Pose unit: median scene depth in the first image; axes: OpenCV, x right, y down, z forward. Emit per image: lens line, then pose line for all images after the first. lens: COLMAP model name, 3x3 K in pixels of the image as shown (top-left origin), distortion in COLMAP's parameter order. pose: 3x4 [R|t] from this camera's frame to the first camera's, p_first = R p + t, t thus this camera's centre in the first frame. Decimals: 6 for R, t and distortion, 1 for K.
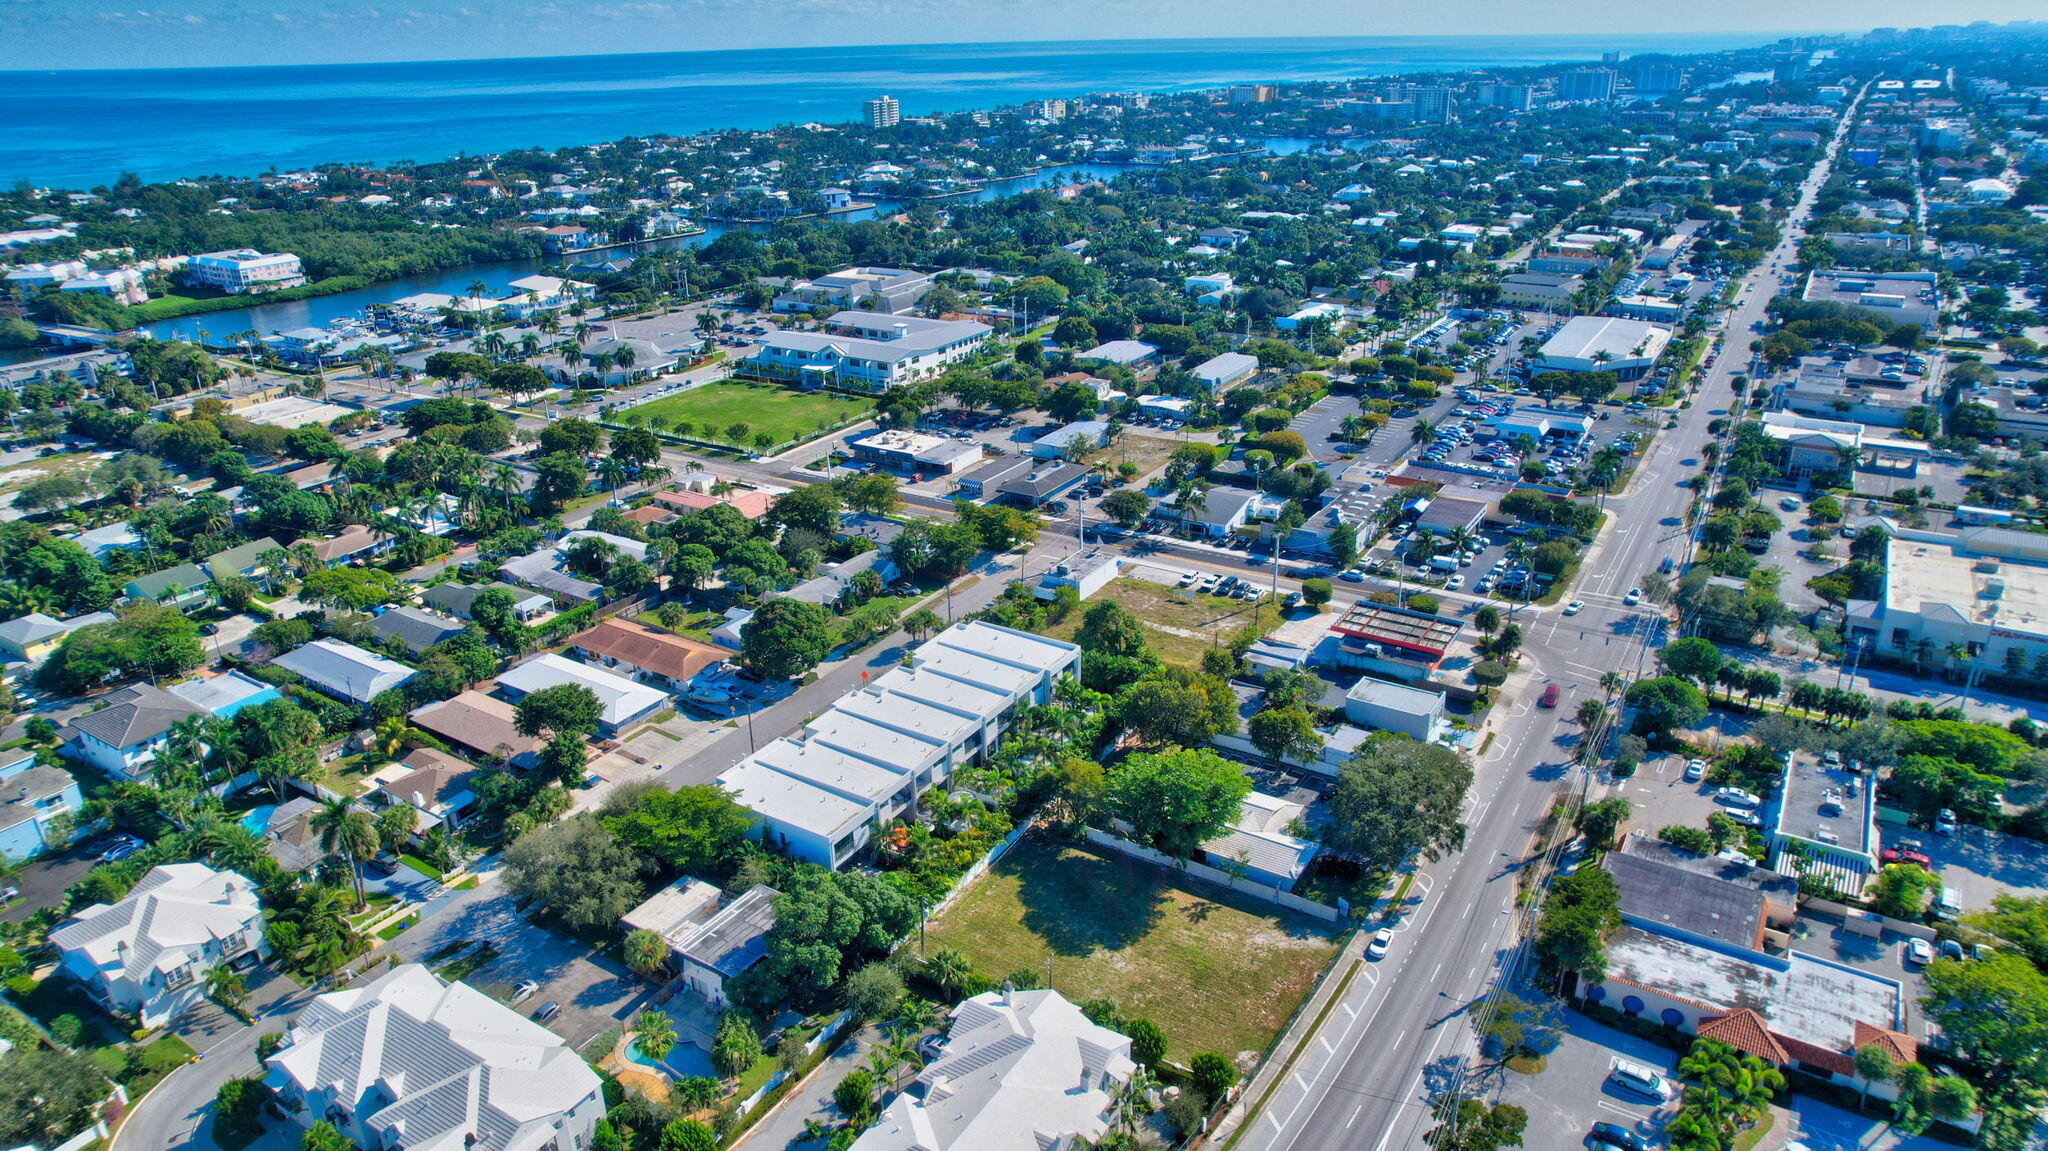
lens RADIAL K [[1298.4, 0, 1037.1], [0, 1298.4, 576.0], [0, 0, 1]] dist [-0.061973, 0.042911]
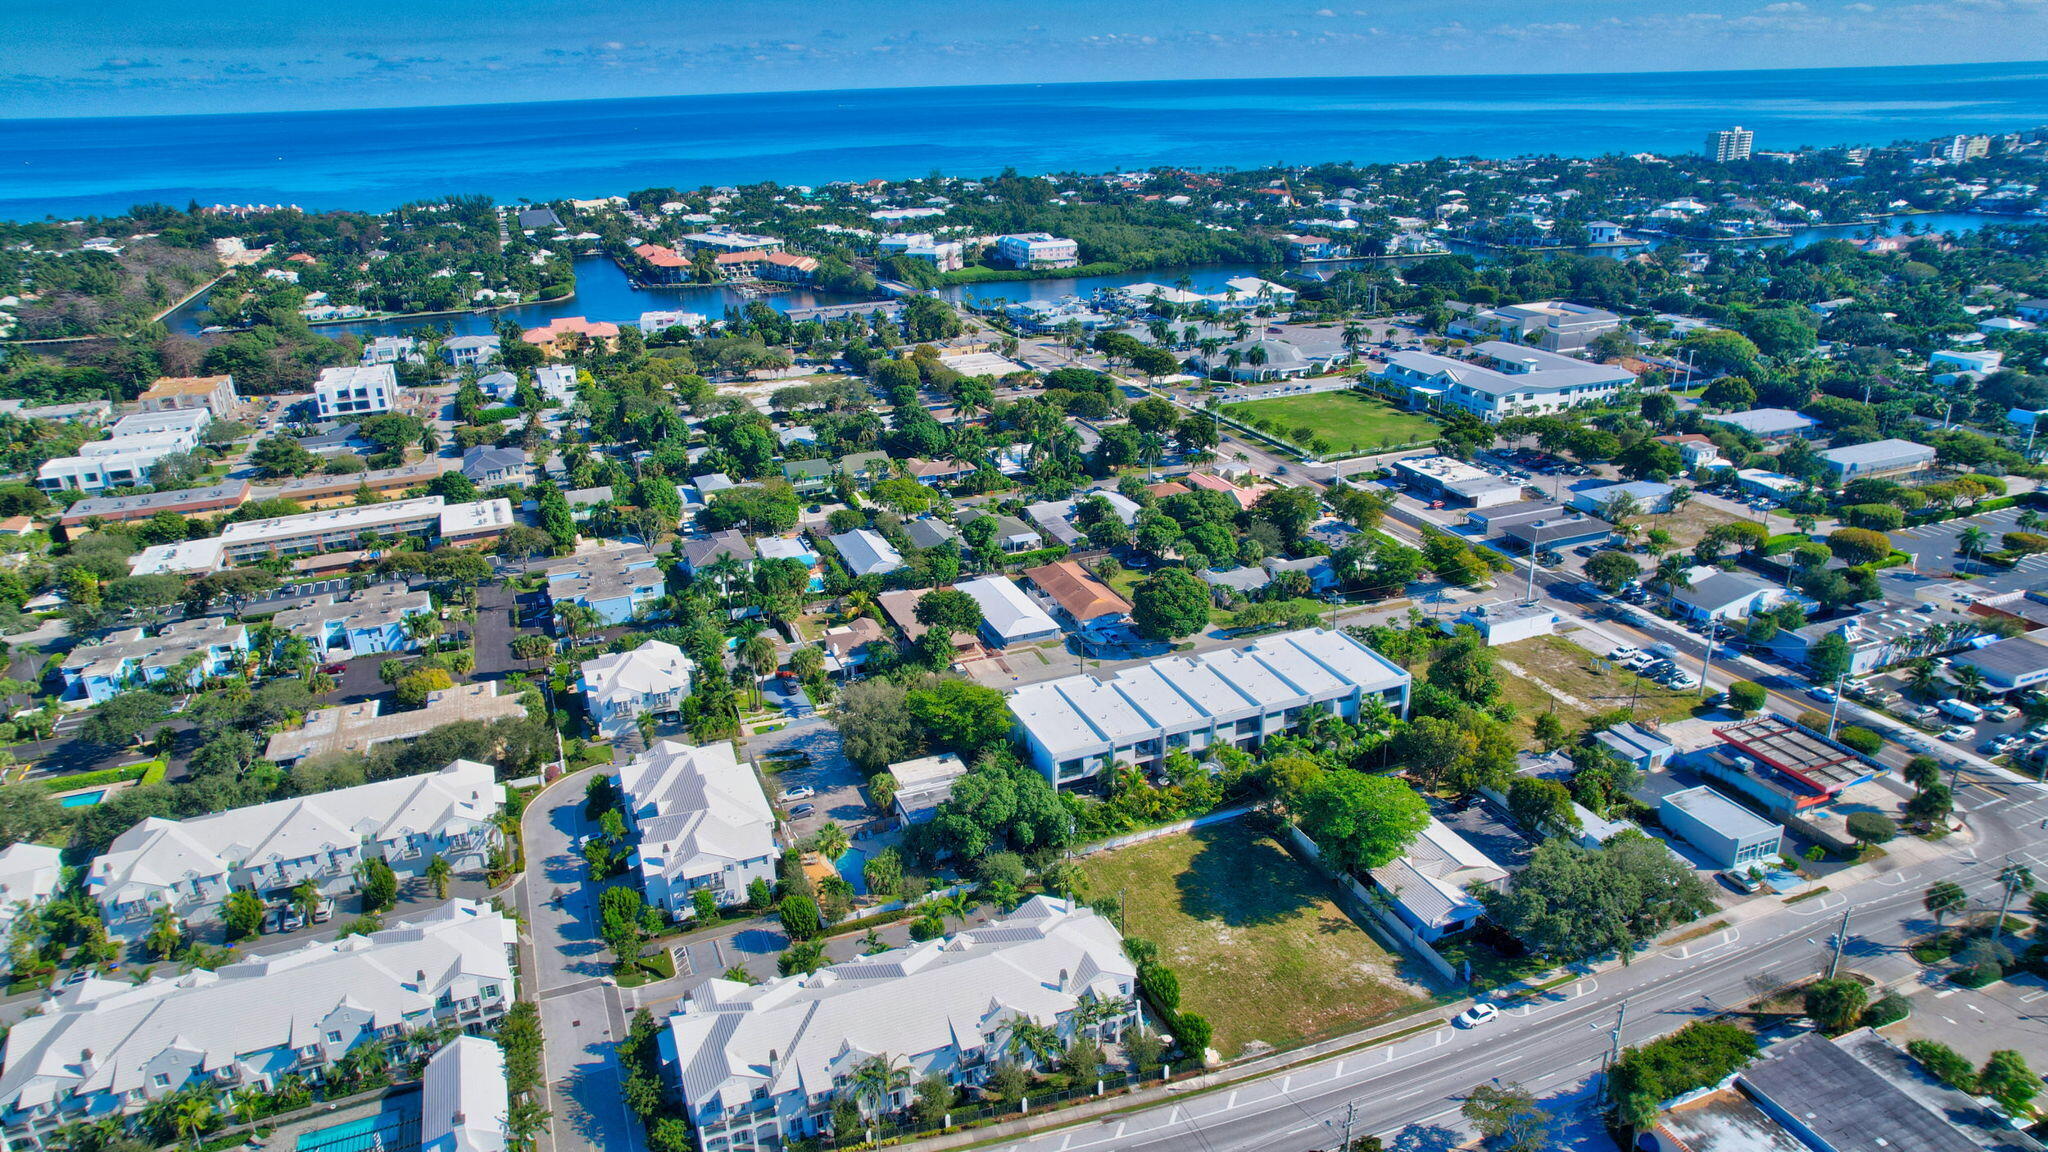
lens RADIAL K [[1298.4, 0, 1020.1], [0, 1298.4, 583.7], [0, 0, 1]] dist [-0.061973, 0.042911]
pose [[0.812539, 0.212920, -0.542628, 0.239216], [-0.217536, 0.974410, 0.056604, -0.003717], [0.540794, 0.072048, 0.838064, -0.002157]]
